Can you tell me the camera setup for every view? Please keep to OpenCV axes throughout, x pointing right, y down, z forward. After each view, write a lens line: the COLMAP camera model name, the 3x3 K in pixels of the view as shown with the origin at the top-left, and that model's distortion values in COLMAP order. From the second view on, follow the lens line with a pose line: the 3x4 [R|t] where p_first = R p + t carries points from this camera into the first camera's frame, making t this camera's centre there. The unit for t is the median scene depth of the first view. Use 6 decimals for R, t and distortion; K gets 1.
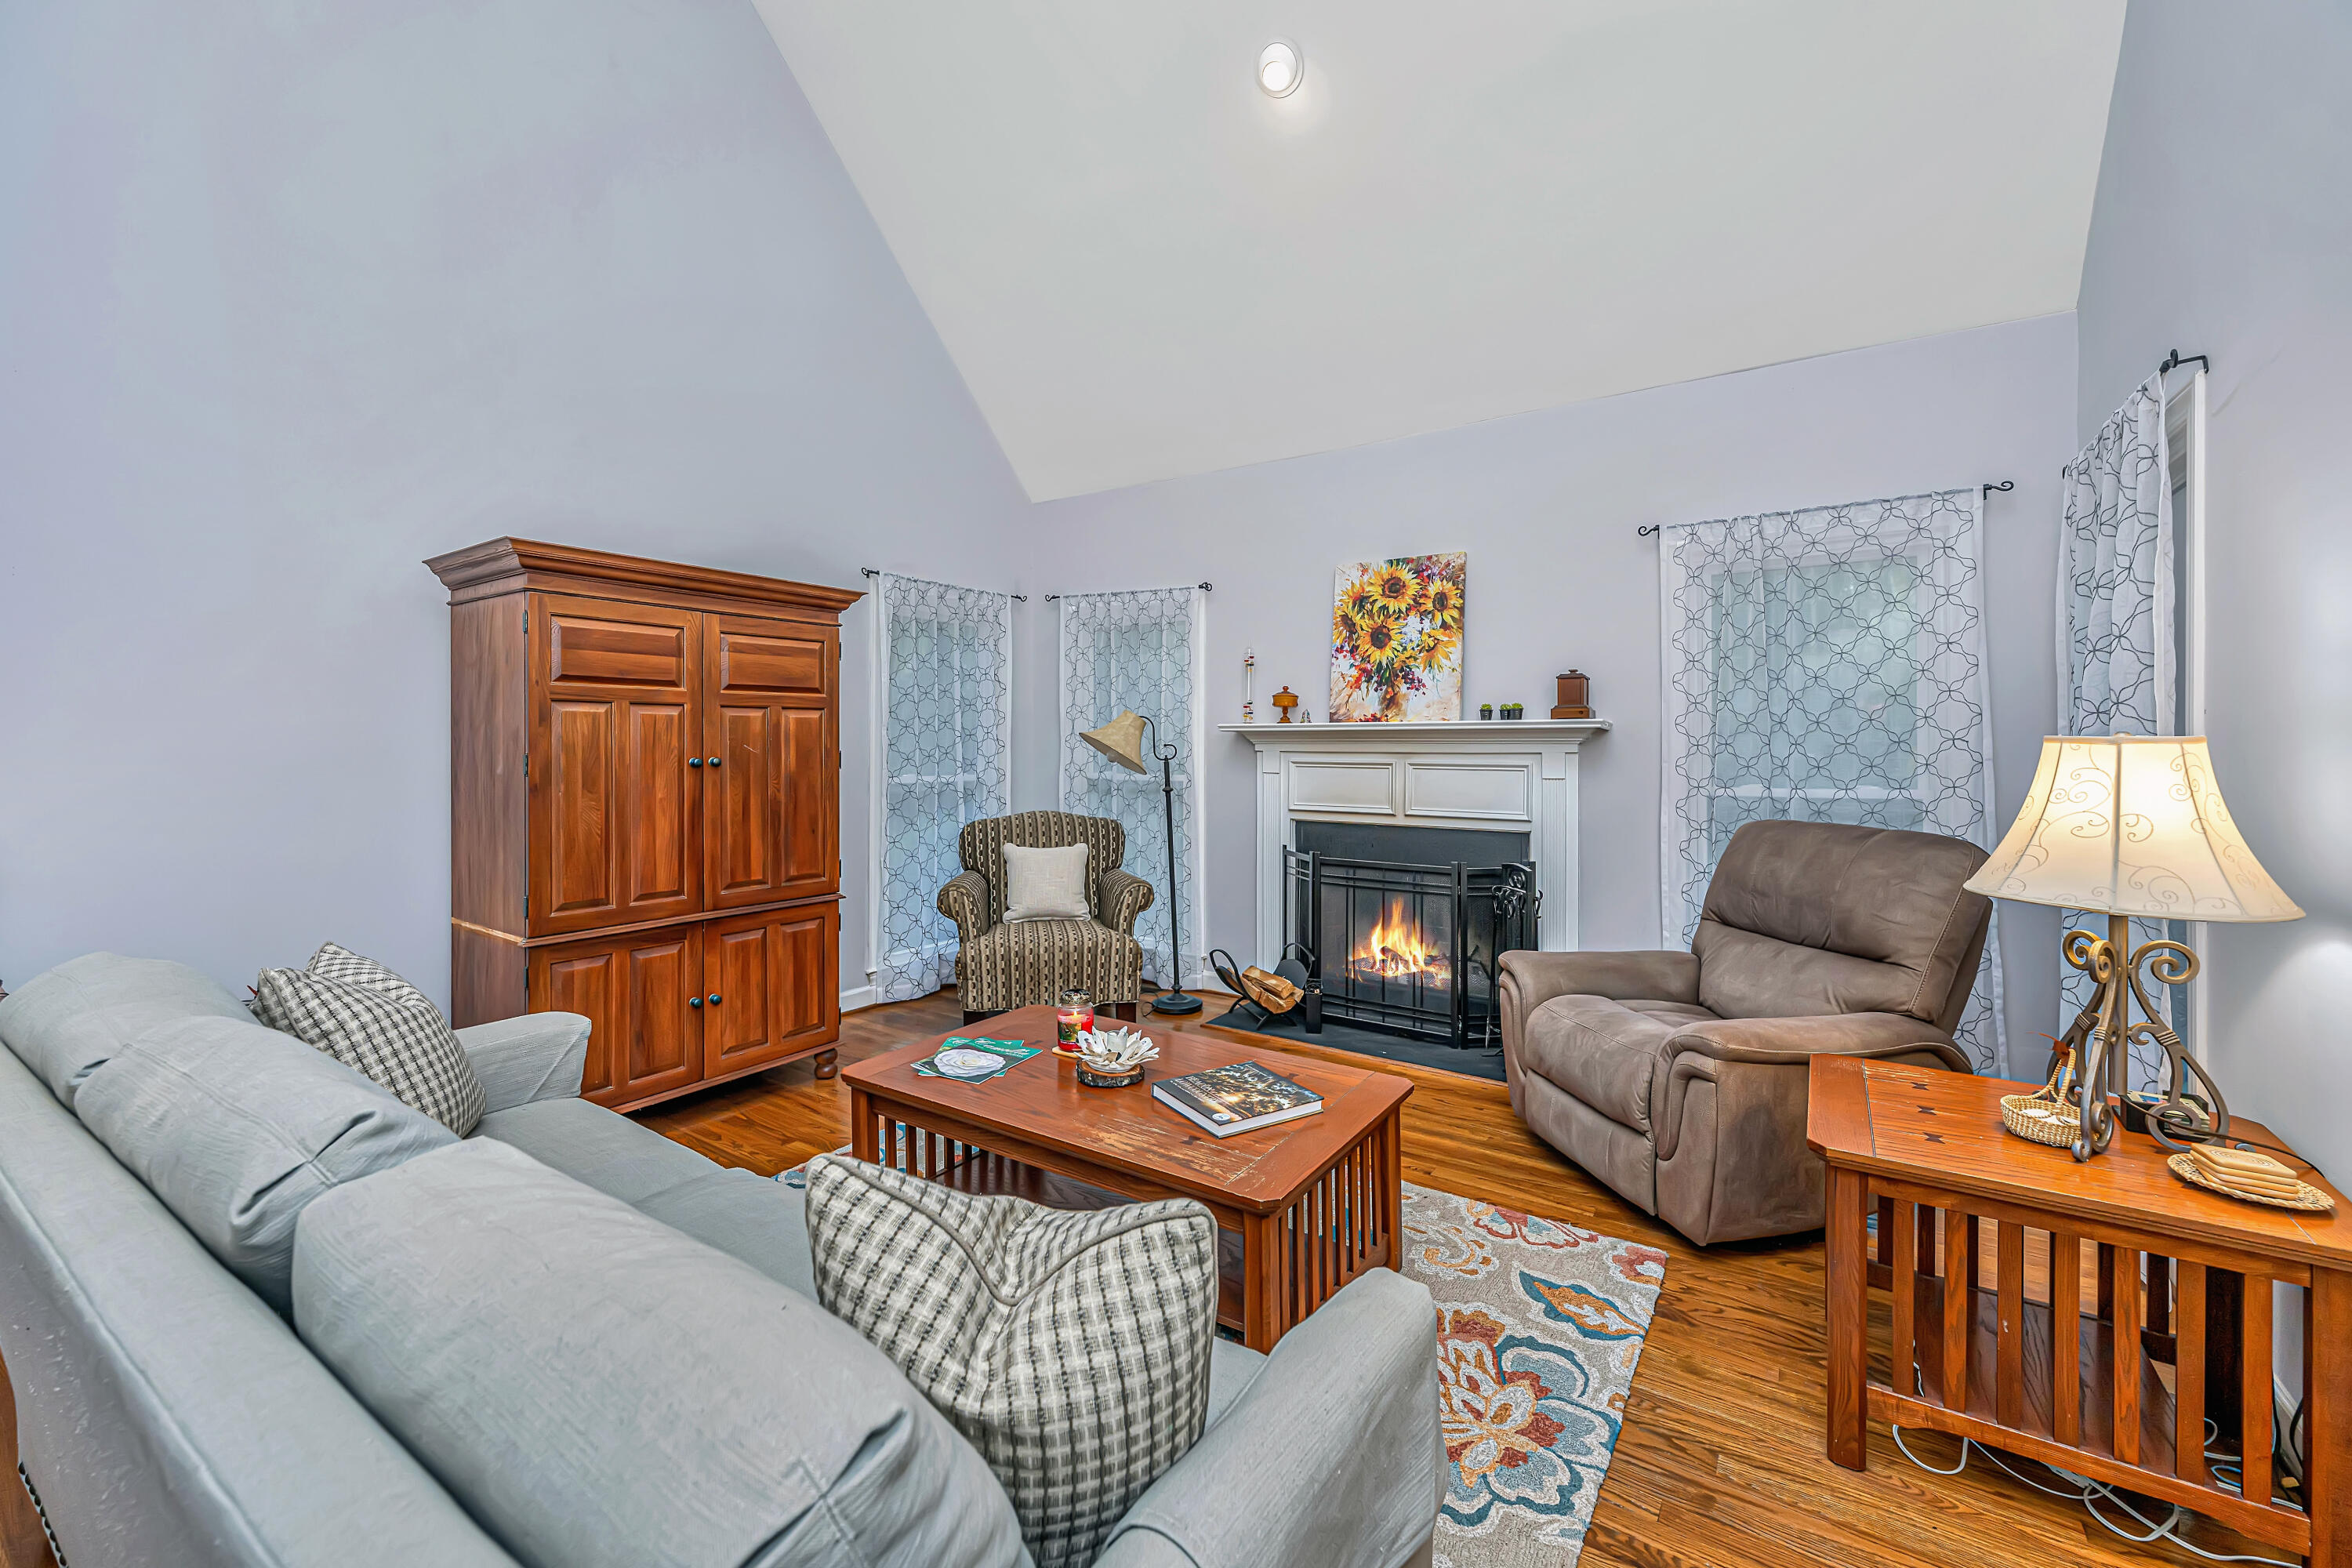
lens RADIAL K [[947.7, 0, 1179.4], [0, 947.7, 756.8], [0, 0, 1]] dist [-0.000542, 0.000115]
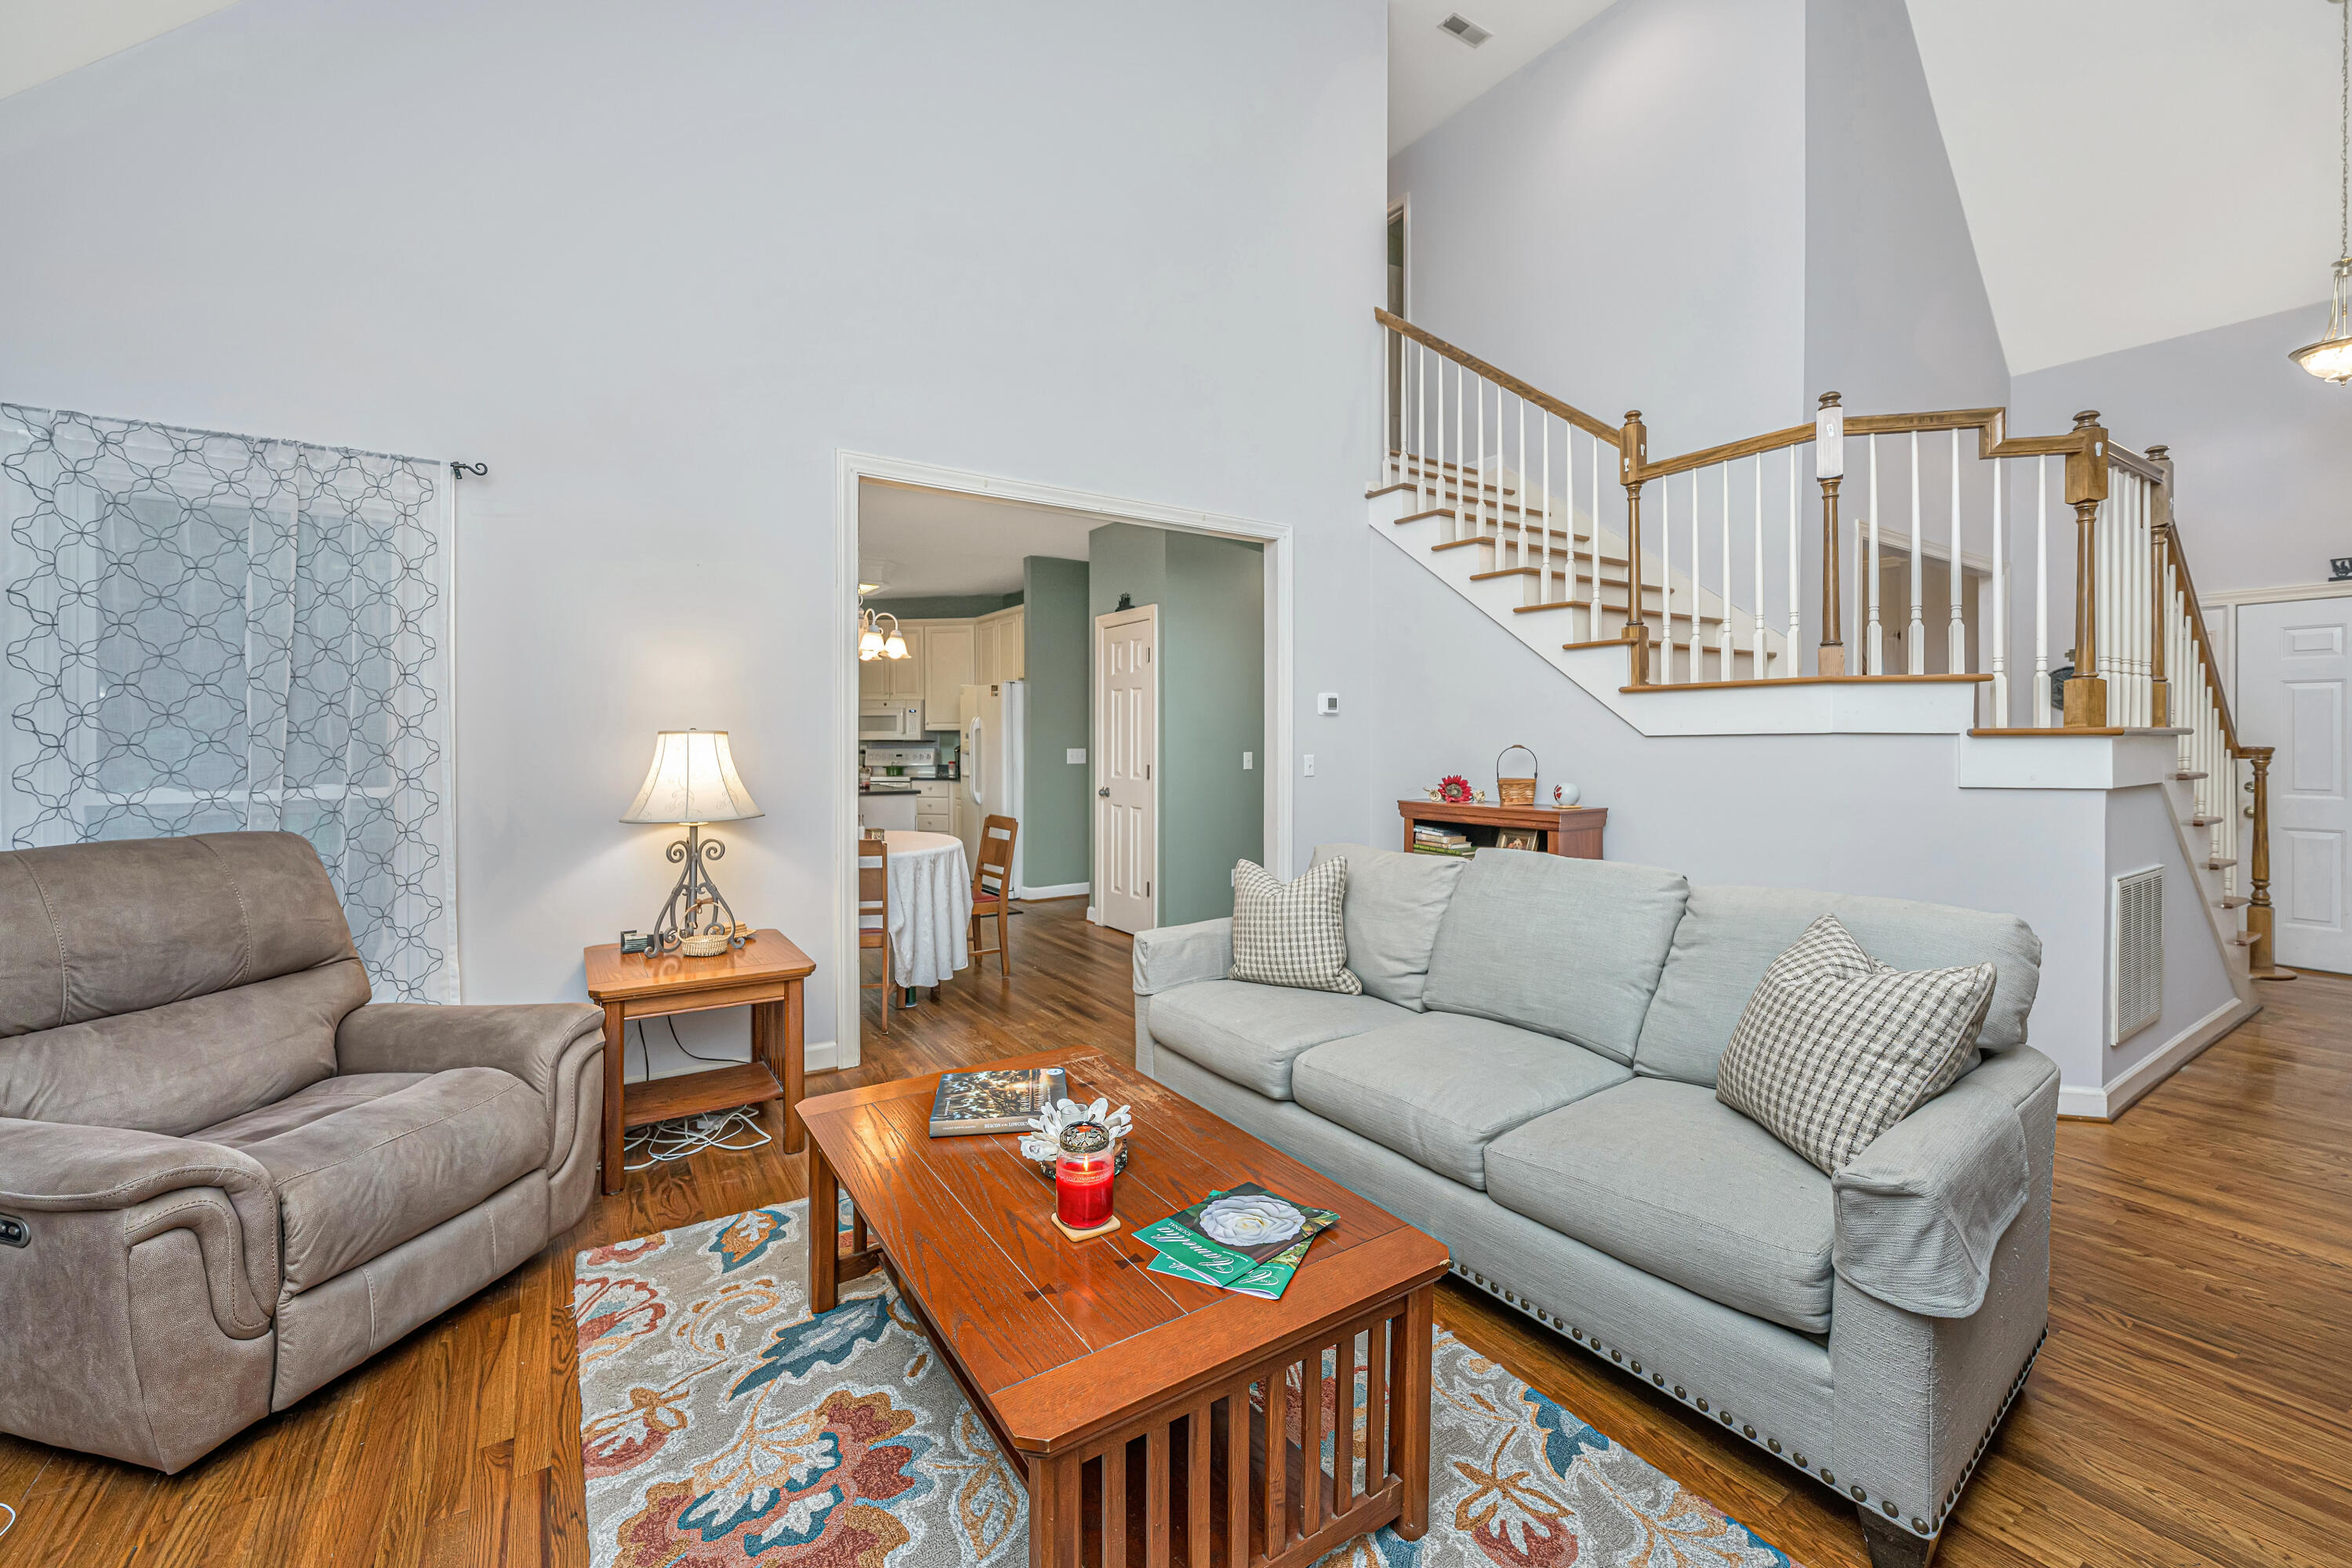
lens RADIAL K [[947.7, 0, 1179.4], [0, 947.7, 756.8], [0, 0, 1]] dist [-0.000542, 0.000115]
pose [[-0.921234, -0.005788, 0.388967, -0.455388], [0.006104, 0.999551, 0.029329, -0.015354], [-0.388962, 0.029393, -0.920785, 1.721896]]
